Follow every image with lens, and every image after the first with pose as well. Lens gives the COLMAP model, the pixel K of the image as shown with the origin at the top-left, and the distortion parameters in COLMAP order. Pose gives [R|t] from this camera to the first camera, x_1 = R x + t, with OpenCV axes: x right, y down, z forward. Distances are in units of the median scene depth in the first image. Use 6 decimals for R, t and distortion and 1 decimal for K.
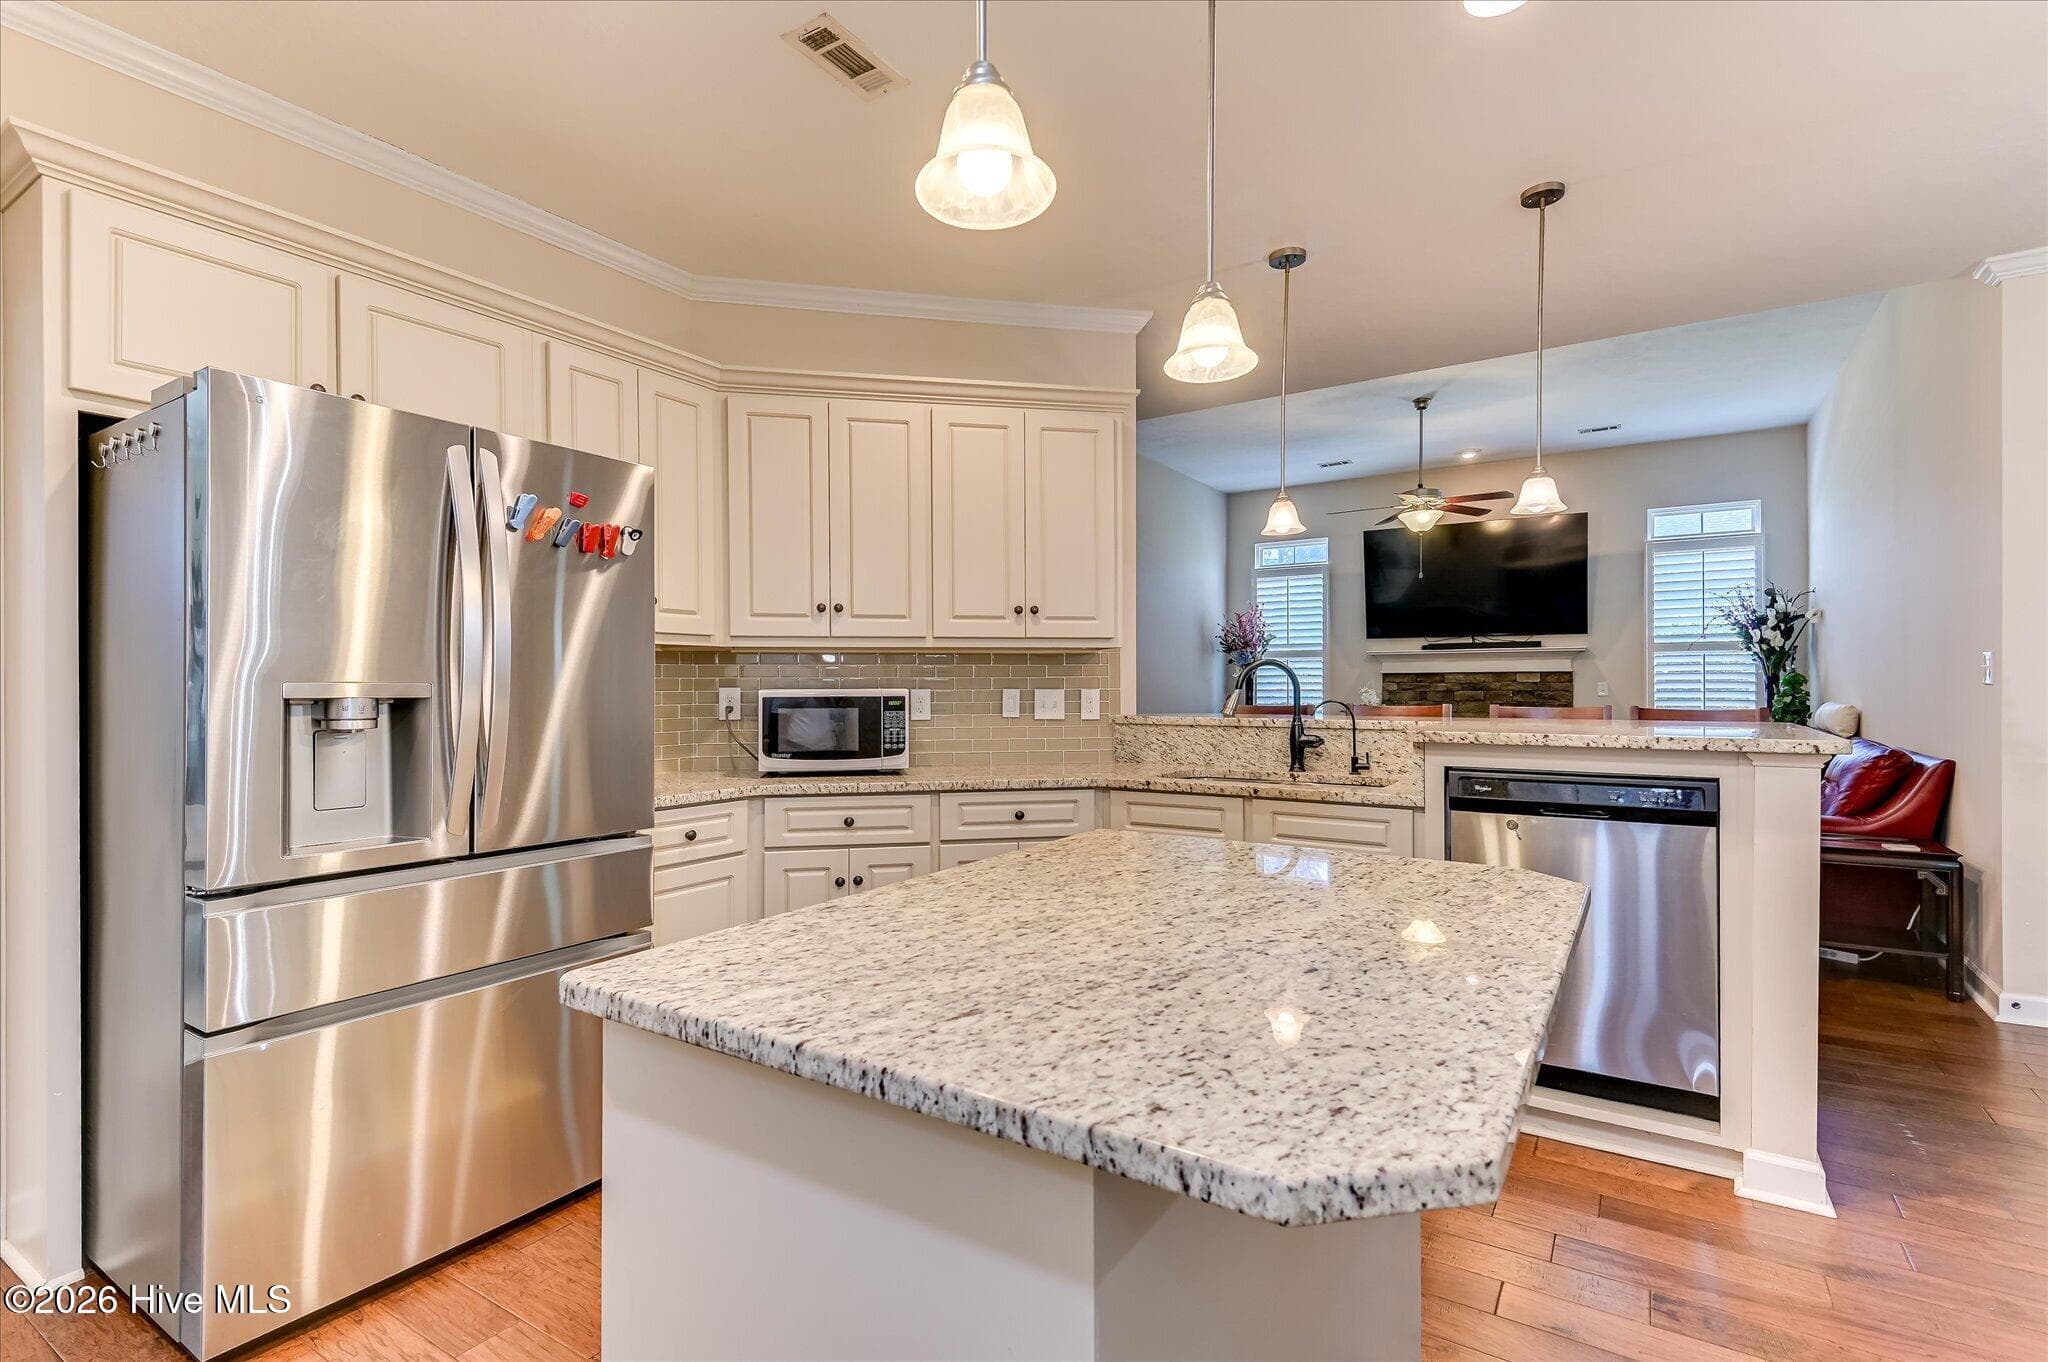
lens RADIAL K [[991.0, 0, 1014.0], [0, 991.0, 688.9], [0, 0, 1]] dist [0.017679, -0.000040]
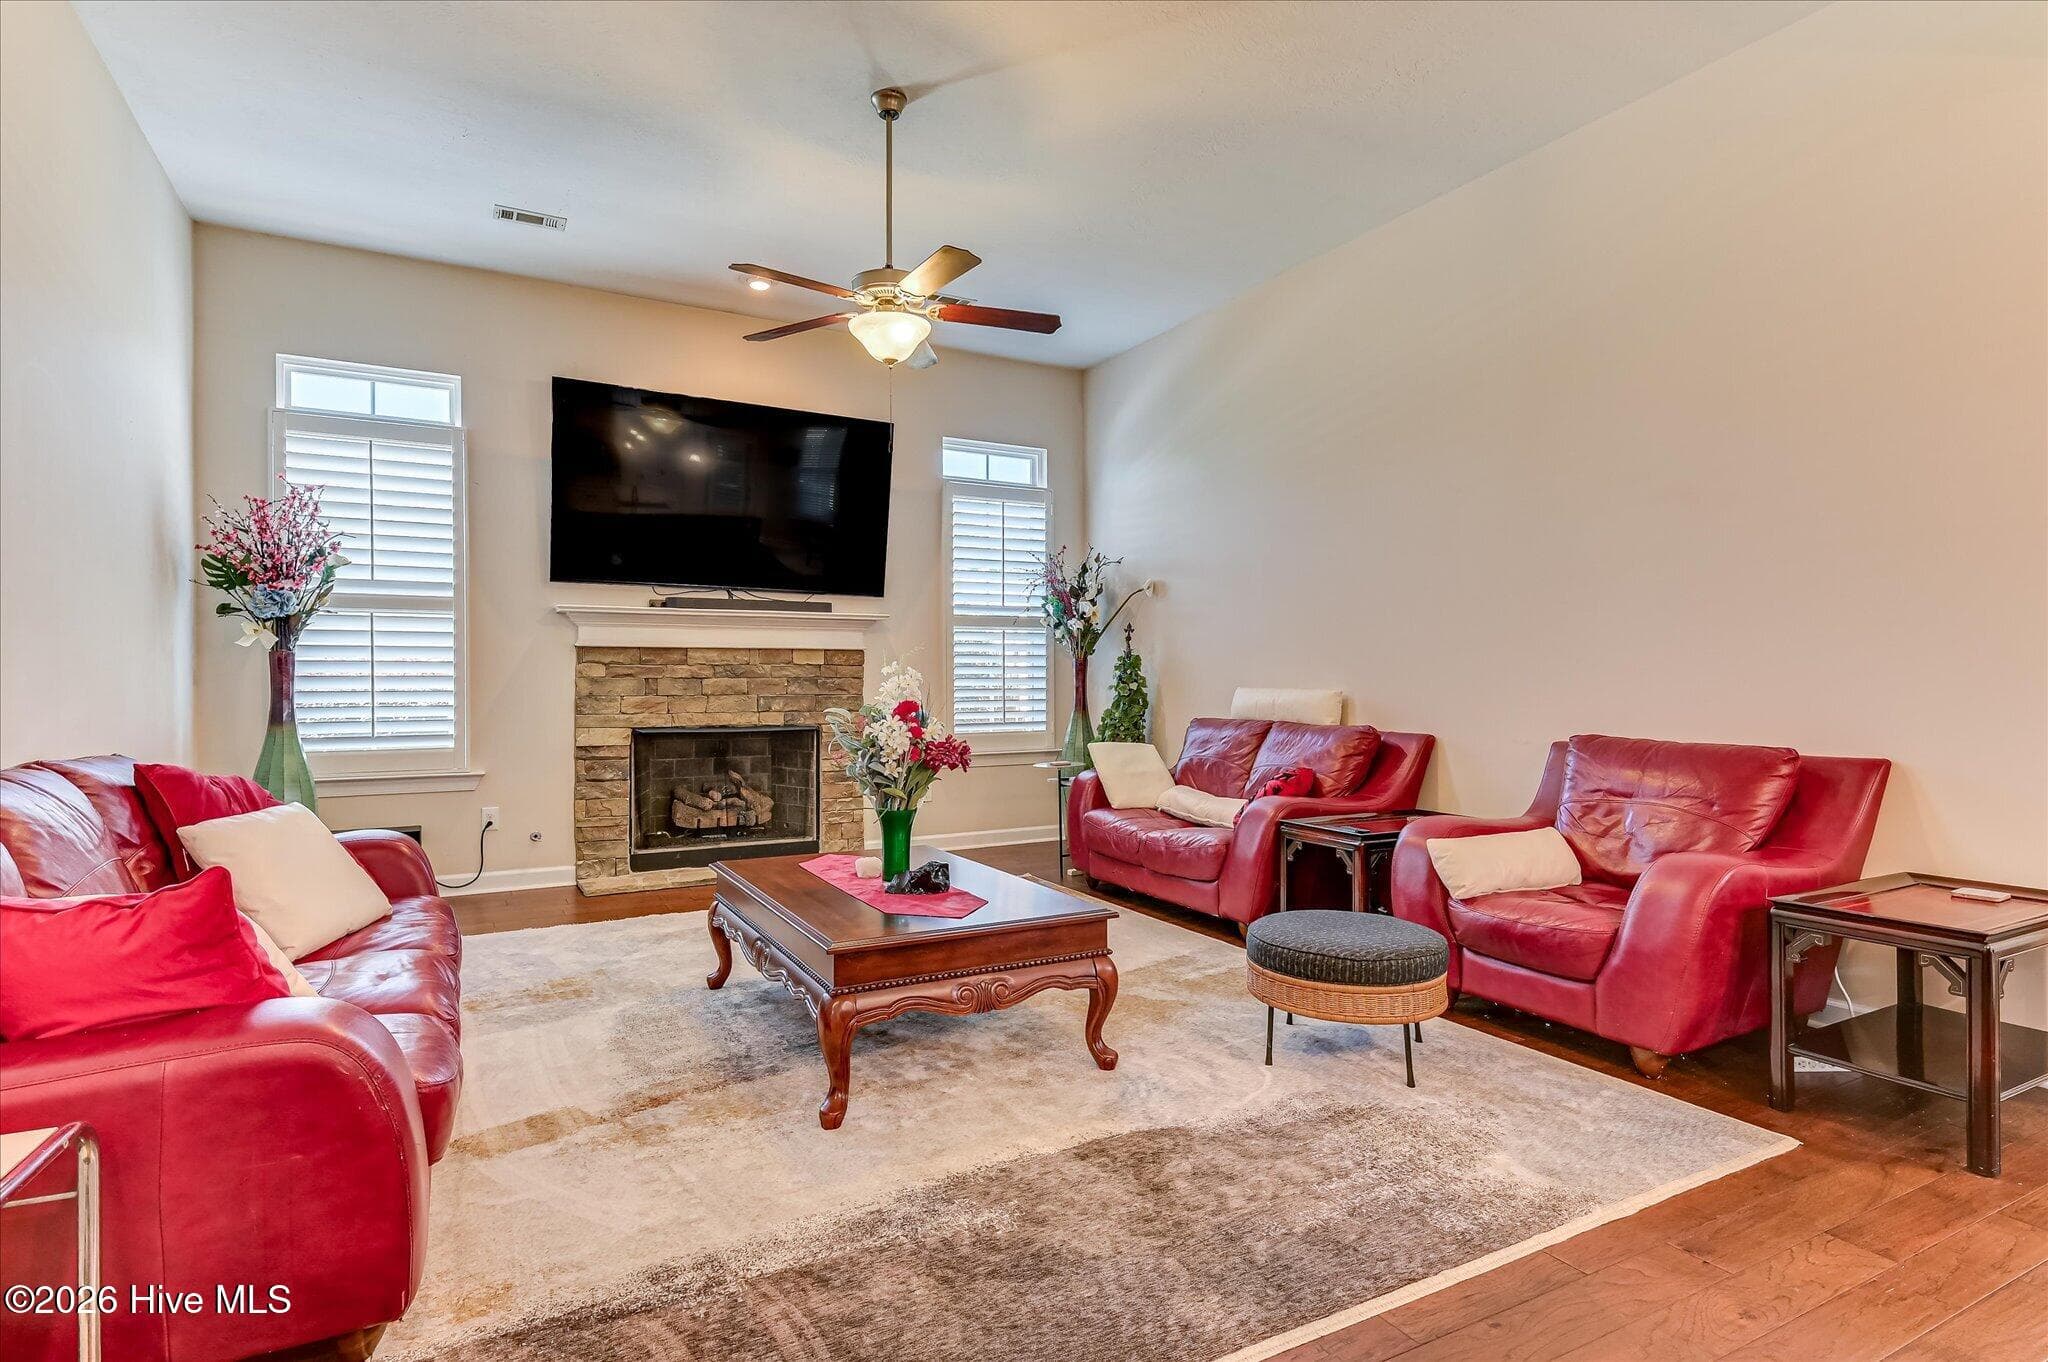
lens RADIAL K [[991.0, 0, 1014.0], [0, 991.0, 688.9], [0, 0, 1]] dist [0.017679, -0.000040]
pose [[0.458638, -0.007463, 0.888592, -0.011283], [0.003637, 0.999972, 0.006521, 0.006107], [-0.888616, 0.000241, 0.458653, 0.616243]]
